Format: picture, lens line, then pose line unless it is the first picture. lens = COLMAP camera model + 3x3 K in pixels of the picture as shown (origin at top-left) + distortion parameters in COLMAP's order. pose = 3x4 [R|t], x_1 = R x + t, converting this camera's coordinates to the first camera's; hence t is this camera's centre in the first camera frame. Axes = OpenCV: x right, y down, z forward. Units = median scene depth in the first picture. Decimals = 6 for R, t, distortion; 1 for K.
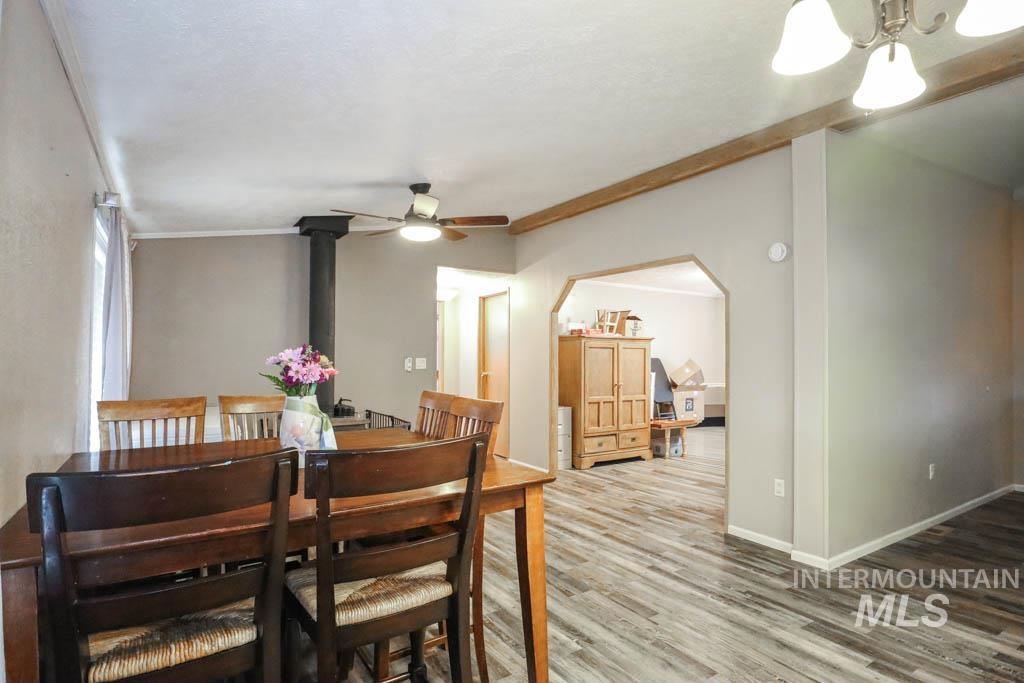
lens RADIAL K [[543.0, 0, 521.5], [0, 543.0, 350.7], [0, 0, 1]] dist [-0.034960, 0.005600]
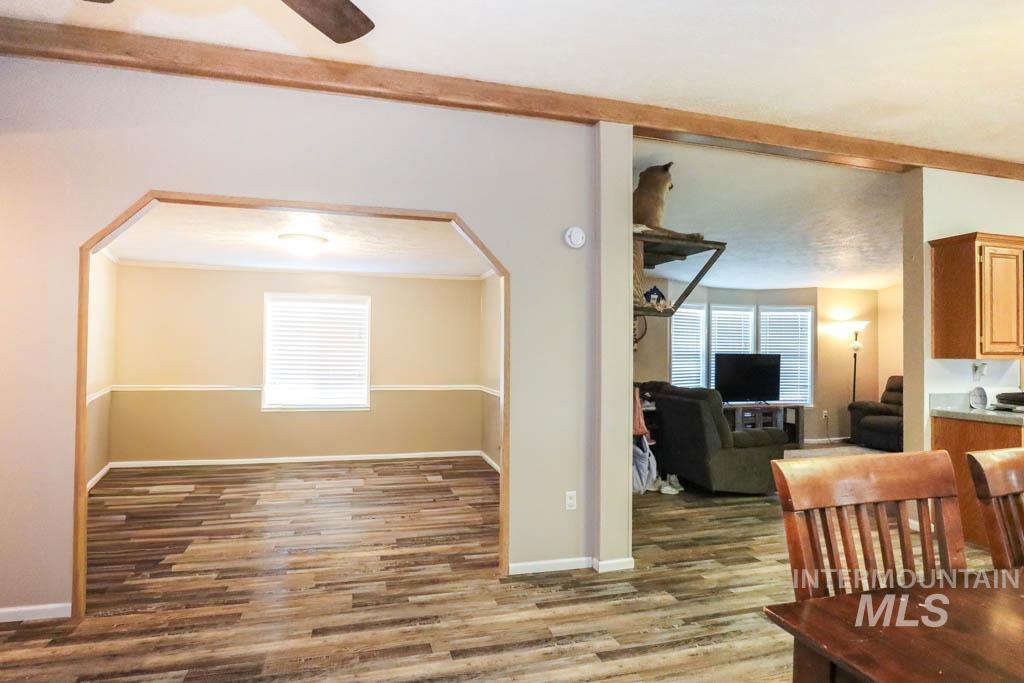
lens RADIAL K [[573.7, 0, 517.8], [0, 573.7, 330.6], [0, 0, 1]] dist [-0.024476, 0.001903]
pose [[0.289958, 0.020506, 0.956820, -0.477064], [-0.021183, 0.999663, -0.015005, -0.010481], [-0.956805, -0.015918, 0.290294, 0.831311]]
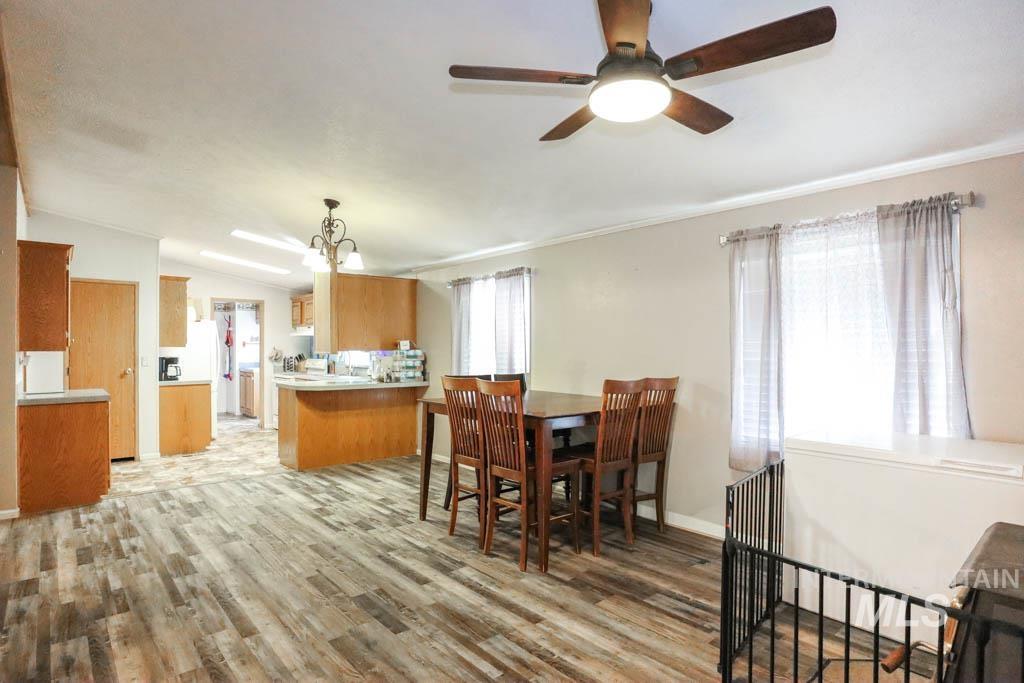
lens RADIAL K [[543.0, 0, 513.8], [0, 543.0, 346.6], [0, 0, 1]] dist [-0.034960, 0.005600]
pose [[-0.991597, -0.001083, -0.129363, -0.022412], [0.000137, 0.999956, -0.009422, 0.012546], [0.129367, -0.009361, -0.991553, 1.649684]]
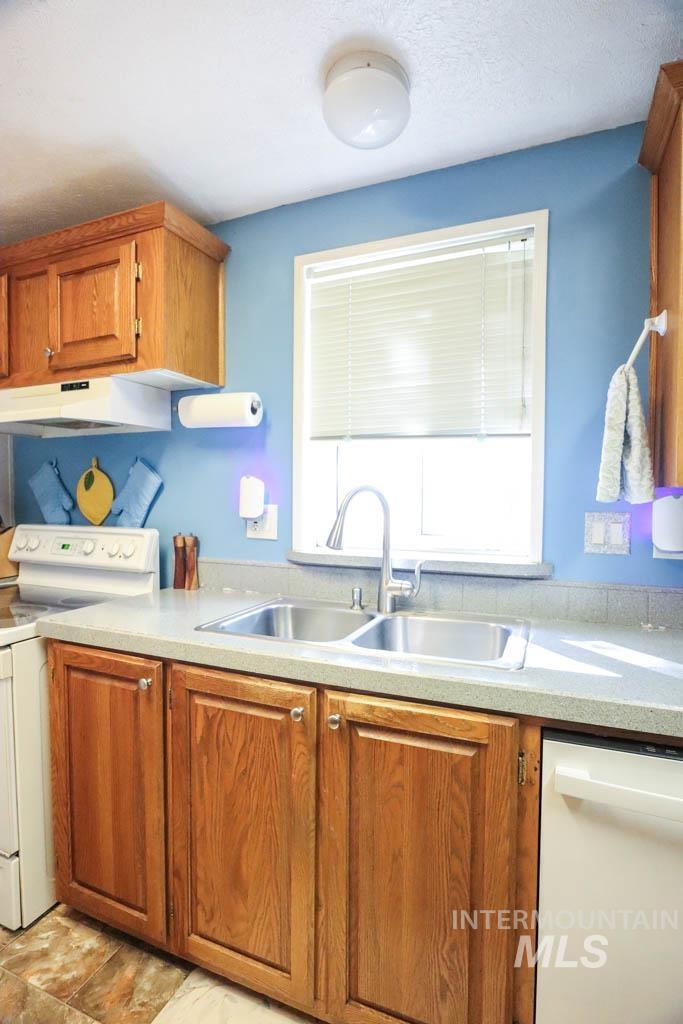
lens RADIAL K [[521.7, 0, 333.4], [0, 521.7, 512.8], [0, 0, 1]] dist [-0.031469, 0.002239]
pose [[-0.836893, 0.020001, -0.547001, 0.638818], [0.002263, 0.999450, 0.033083, 0.011312], [0.547361, 0.026449, -0.836478, -0.301718]]
